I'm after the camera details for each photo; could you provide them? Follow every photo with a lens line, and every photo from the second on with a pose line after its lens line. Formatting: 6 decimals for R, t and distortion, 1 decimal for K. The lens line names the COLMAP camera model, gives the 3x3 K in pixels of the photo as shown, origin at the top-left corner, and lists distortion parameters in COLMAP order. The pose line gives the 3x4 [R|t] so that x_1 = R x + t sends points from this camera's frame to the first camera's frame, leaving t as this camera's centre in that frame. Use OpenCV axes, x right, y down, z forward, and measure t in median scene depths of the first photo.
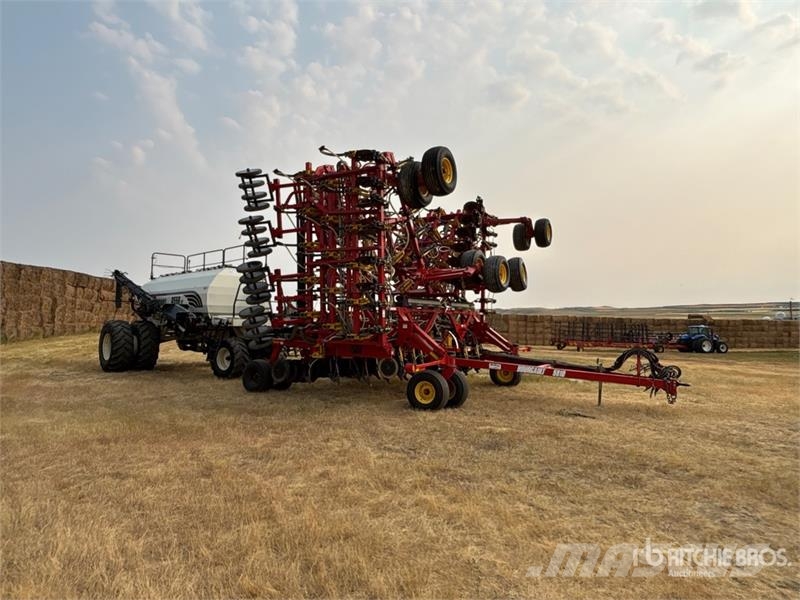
lens RADIAL K [[602.7, 0, 386.0], [0, 602.7, 302.8], [0, 0, 1]] dist [0.031952, -0.008970]
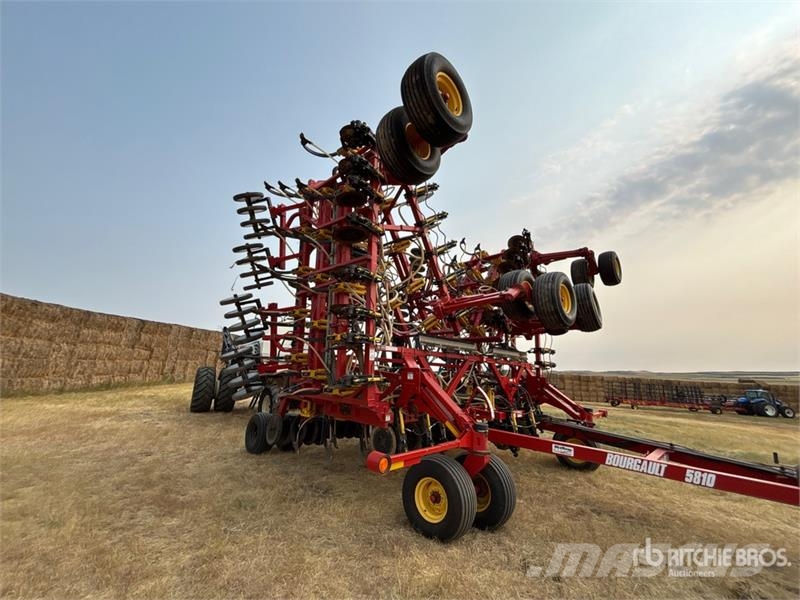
lens RADIAL K [[328.3, 0, 400.0], [0, 328.3, 300.0], [0, 0, 1]] dist [0.001861, 0.000205]
pose [[0.970748, -0.026405, -0.238646, 0.091977], [-0.022307, 0.979717, -0.199141, 0.024628], [0.239064, 0.198639, 0.950469, 0.545062]]
